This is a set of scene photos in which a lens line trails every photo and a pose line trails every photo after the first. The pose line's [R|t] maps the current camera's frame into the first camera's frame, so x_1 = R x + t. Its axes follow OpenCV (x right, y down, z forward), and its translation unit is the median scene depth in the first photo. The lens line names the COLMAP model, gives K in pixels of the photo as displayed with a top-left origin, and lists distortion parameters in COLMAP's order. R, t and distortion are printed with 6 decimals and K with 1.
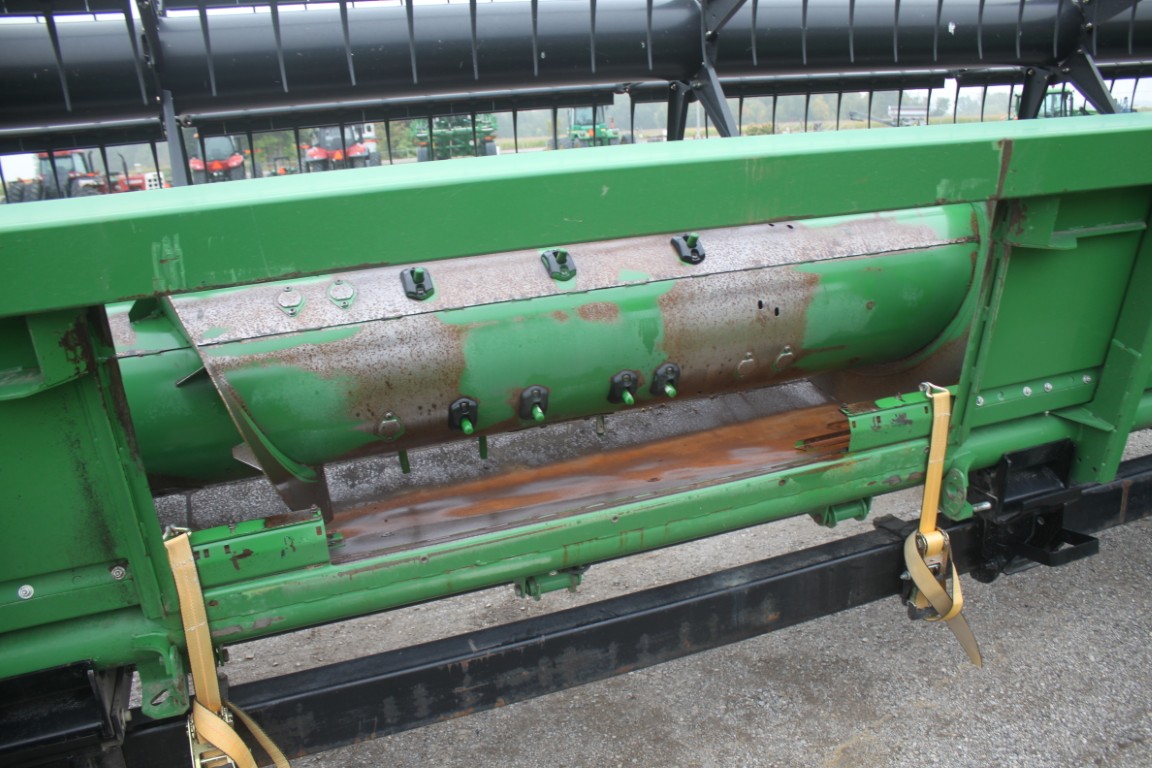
lens RADIAL K [[986.6, 0, 576.0], [0, 986.6, 384.0], [0, 0, 1]] dist [-0.099337, 0.072870]
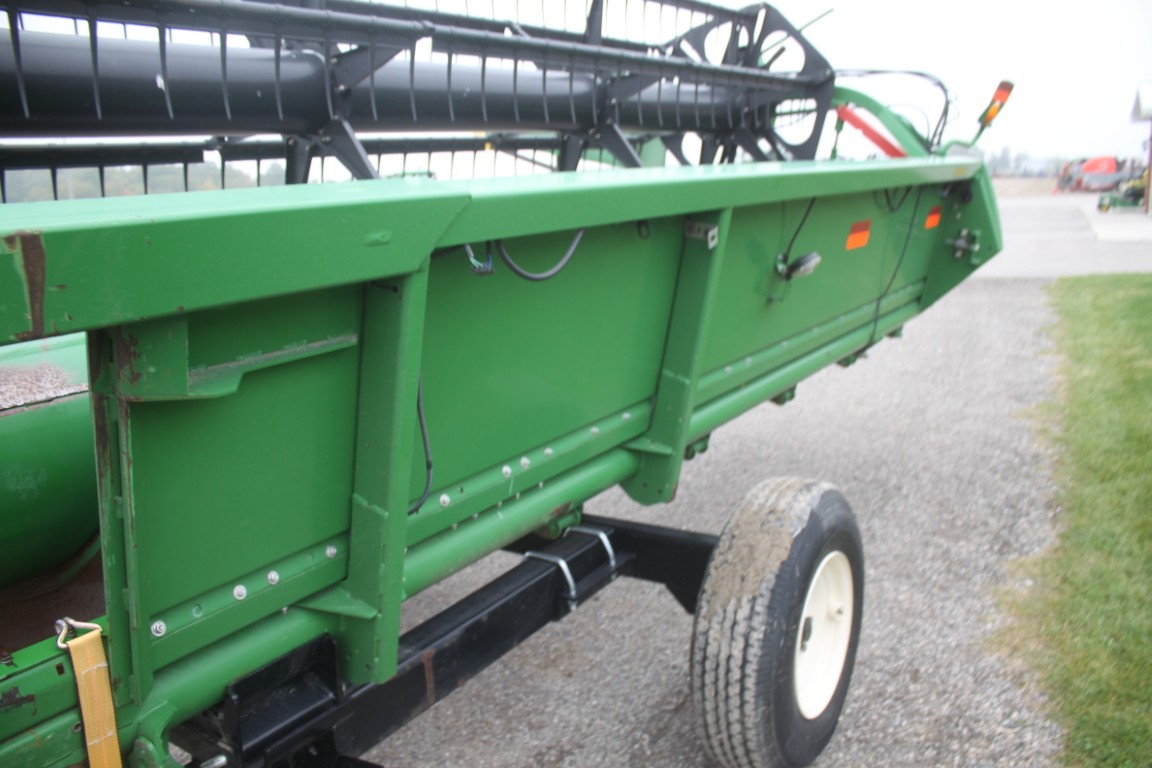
lens RADIAL K [[947.0, 0, 576.0], [0, 947.0, 384.0], [0, 0, 1]] dist [-0.058895, 0.015428]
pose [[0.836164, -0.110774, 0.537177, 0.328394], [0.150996, 0.988039, -0.031291, -0.081382], [-0.527286, 0.107276, 0.842889, 0.309646]]
